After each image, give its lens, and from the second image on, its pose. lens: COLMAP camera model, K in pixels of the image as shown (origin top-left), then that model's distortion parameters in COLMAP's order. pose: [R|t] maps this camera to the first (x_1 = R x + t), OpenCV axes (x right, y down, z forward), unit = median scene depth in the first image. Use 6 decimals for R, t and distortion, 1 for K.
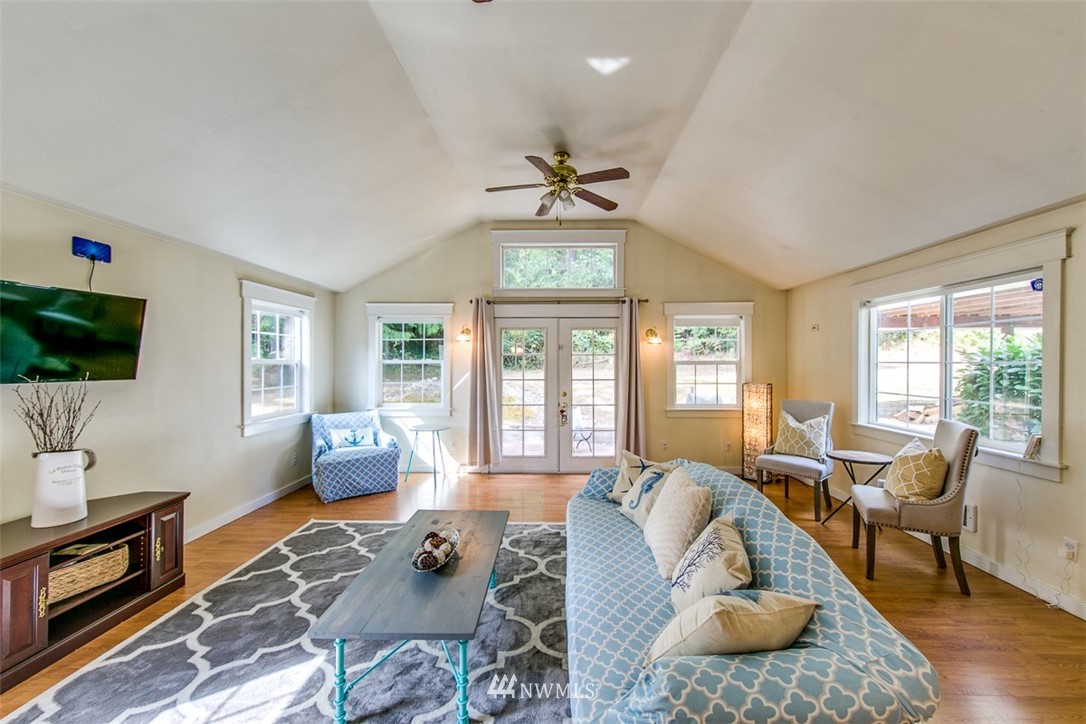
lens RADIAL K [[421.1, 0, 548.6], [0, 421.1, 360.3], [0, 0, 1]] dist [-0.000641, -0.001039]
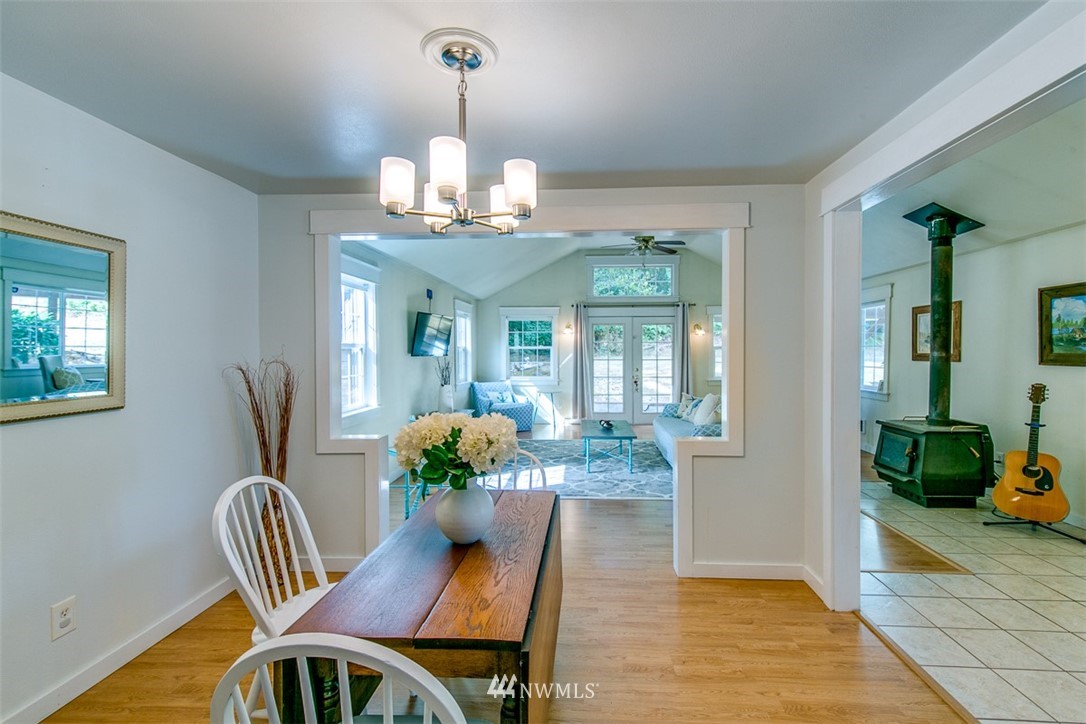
lens RADIAL K [[488.2, 0, 570.5], [0, 488.2, 353.2], [0, 0, 1]] dist [0.001703, 0.001011]
pose [[0.999823, -0.003297, -0.018531, -0.164028], [0.003487, 0.999941, 0.010247, 0.005792], [0.018496, -0.010310, 0.999776, -0.695405]]
